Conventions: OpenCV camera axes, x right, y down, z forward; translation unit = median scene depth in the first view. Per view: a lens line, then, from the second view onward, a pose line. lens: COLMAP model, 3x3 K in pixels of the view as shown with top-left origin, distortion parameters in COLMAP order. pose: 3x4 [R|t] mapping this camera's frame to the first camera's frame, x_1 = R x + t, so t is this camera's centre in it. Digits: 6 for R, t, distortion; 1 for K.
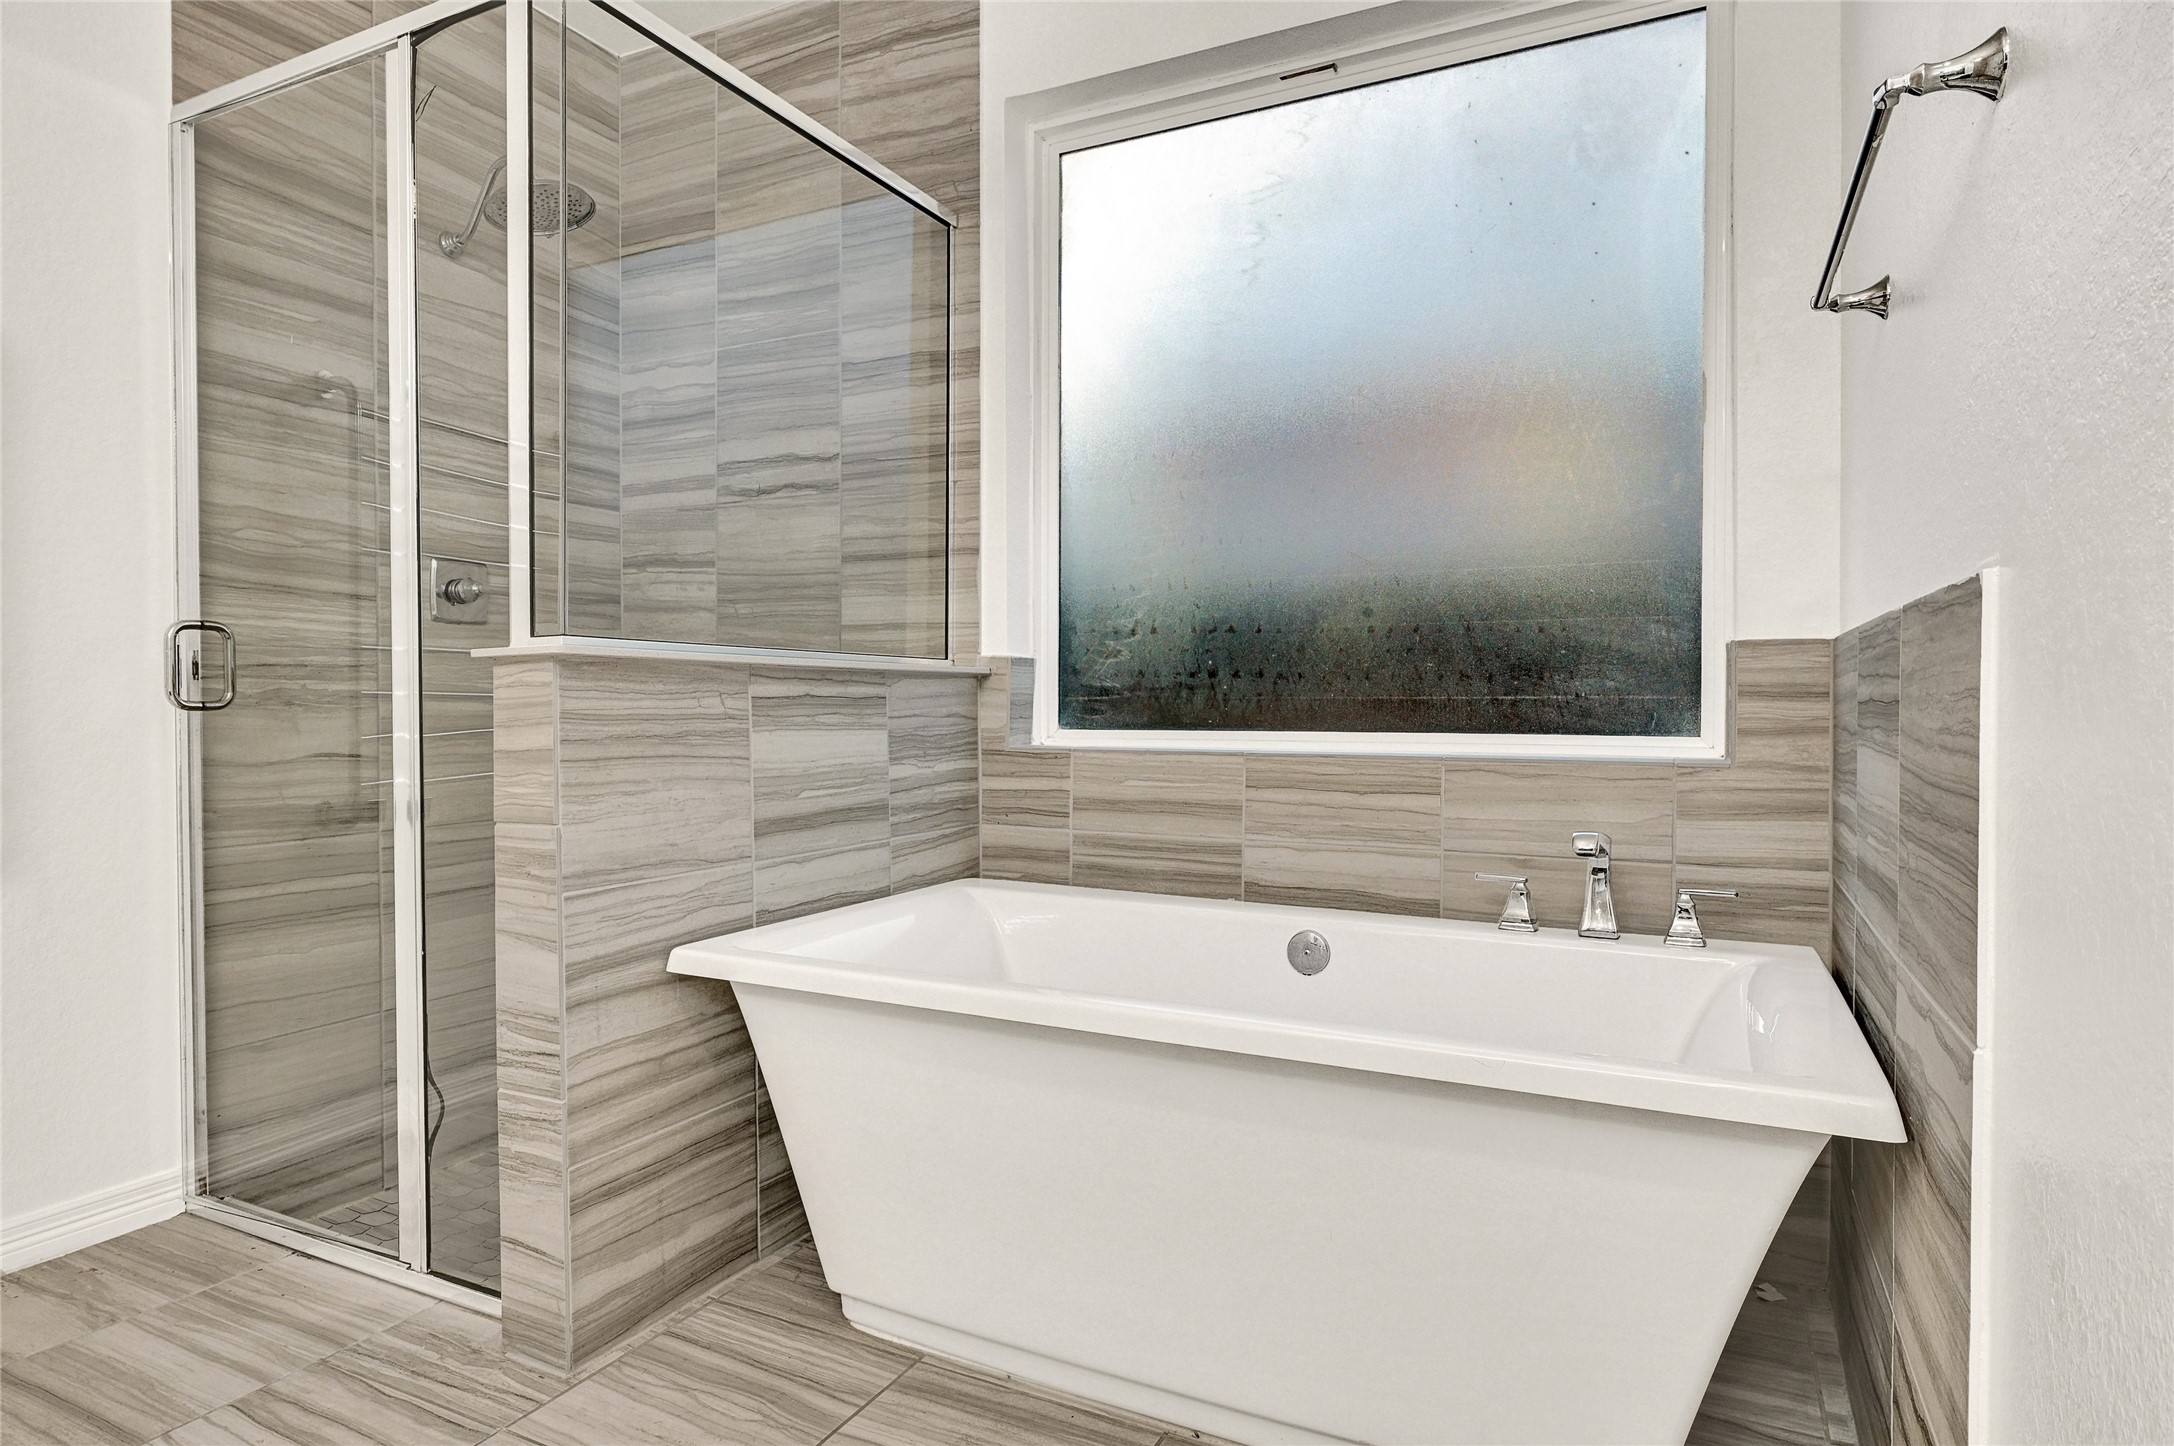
lens RADIAL K [[1223.5, 0, 1084.3], [0, 1223.5, 722.0], [0, 0, 1]] dist [0.003214, 0.000703]
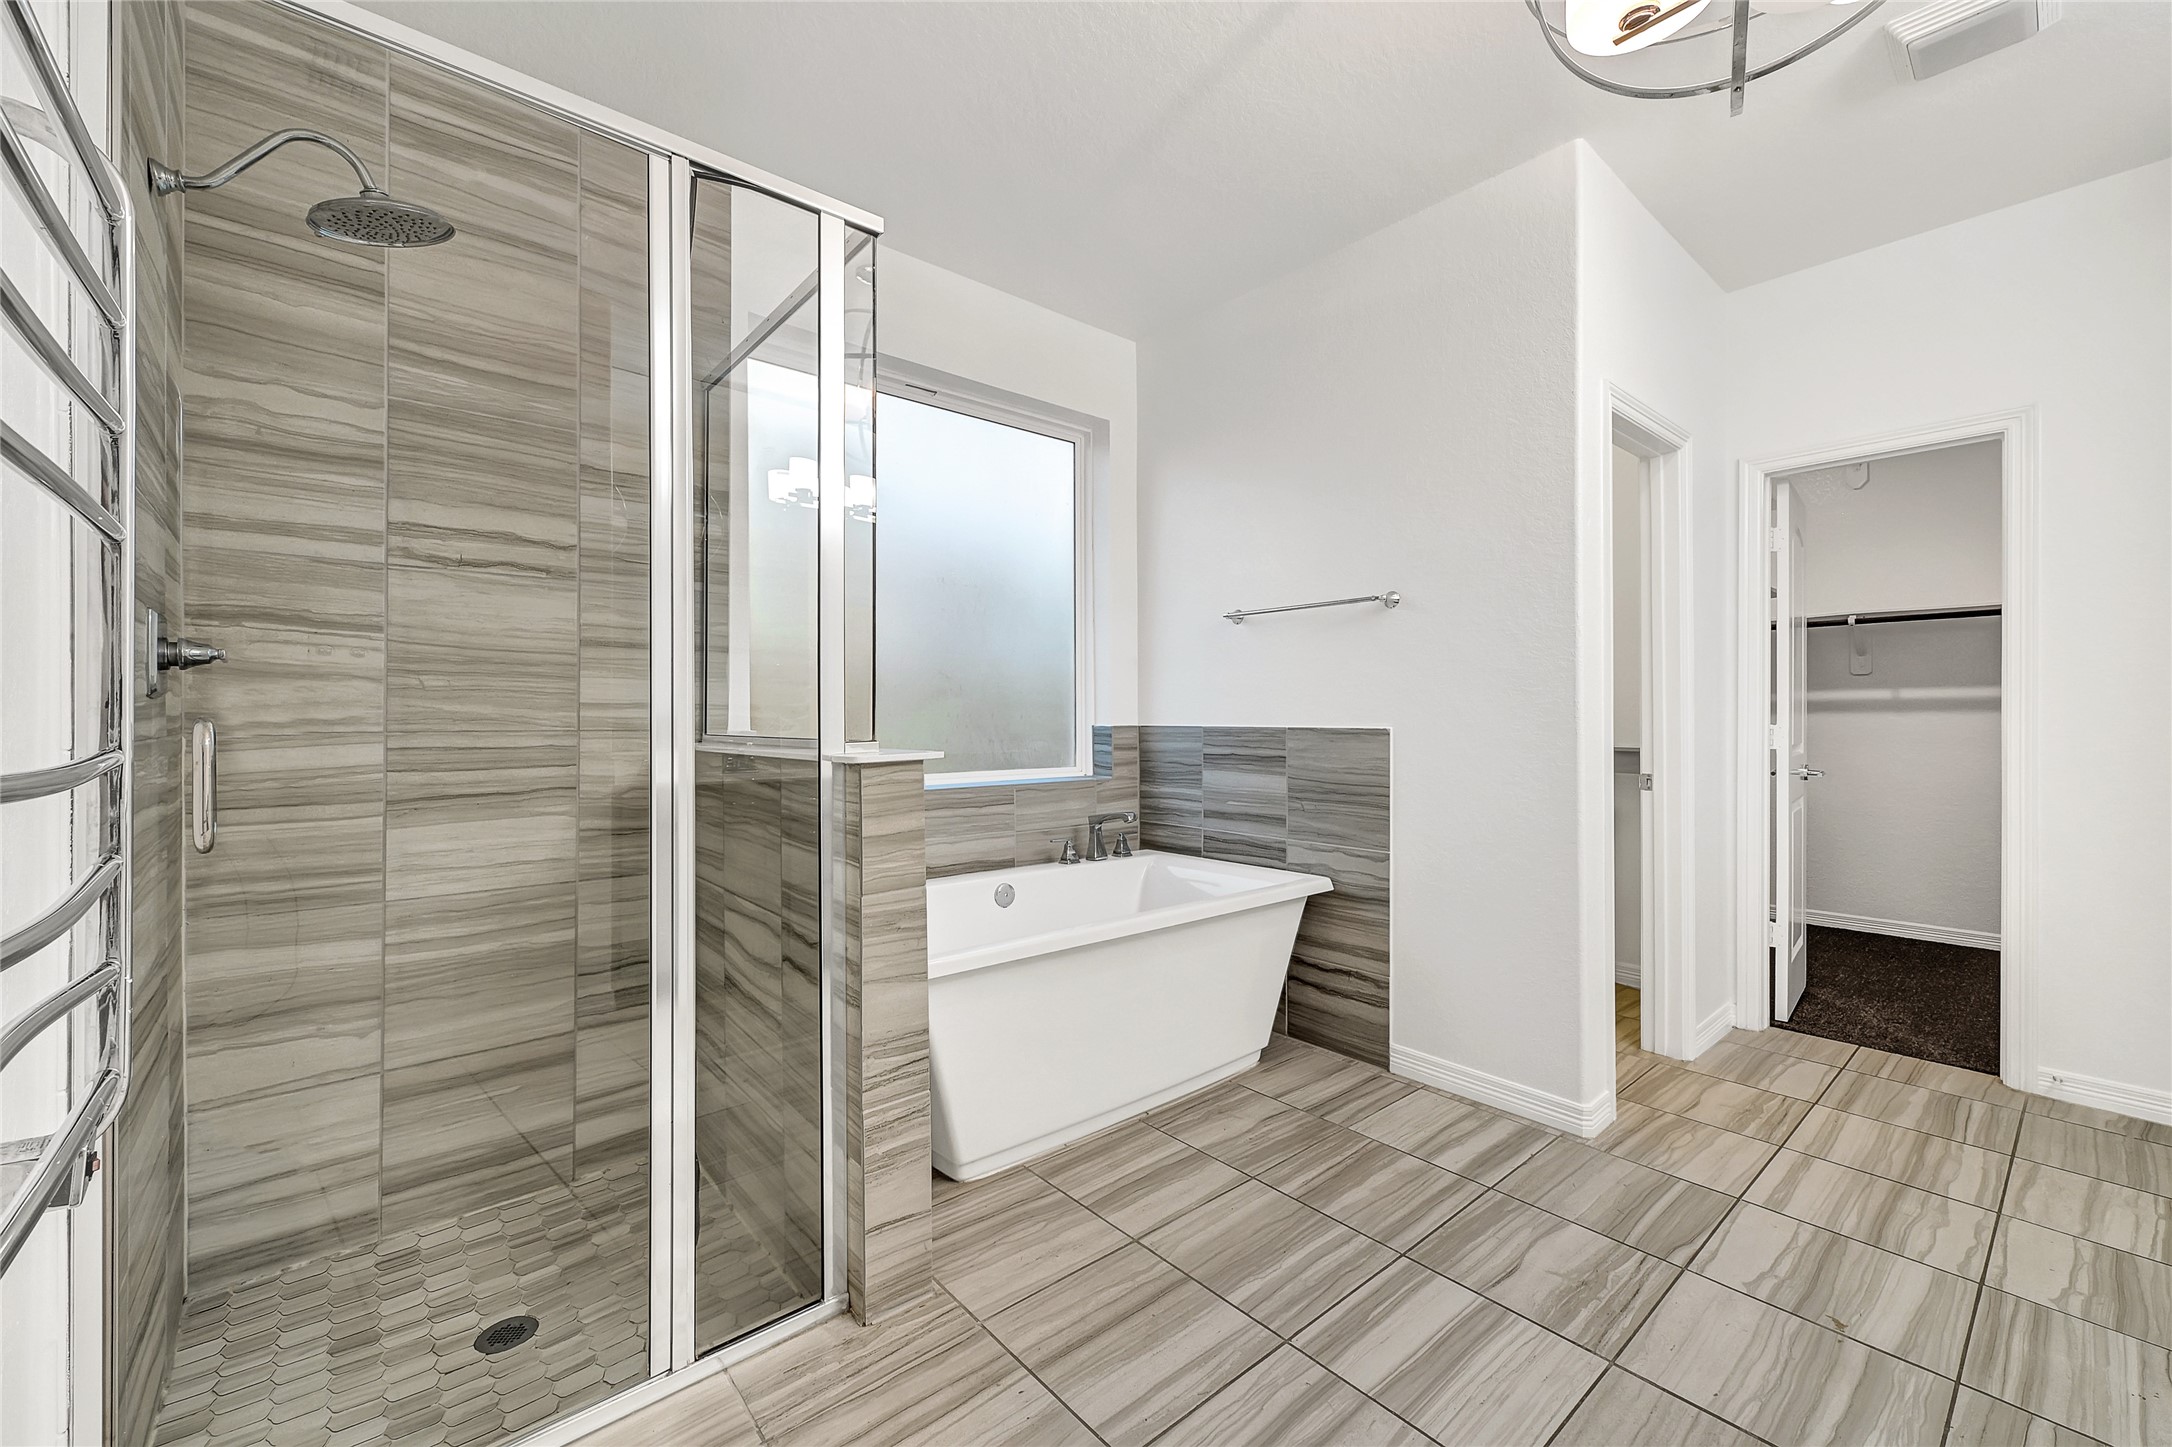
lens RADIAL K [[889.9, 0, 1090.6], [0, 889.9, 715.4], [0, 0, 1]] dist [0.004771, 0.000421]
pose [[0.373756, -0.002519, 0.927524, -0.768056], [0.015603, 0.999872, -0.003572, -0.057966], [-0.927396, 0.015808, 0.373747, 0.280934]]
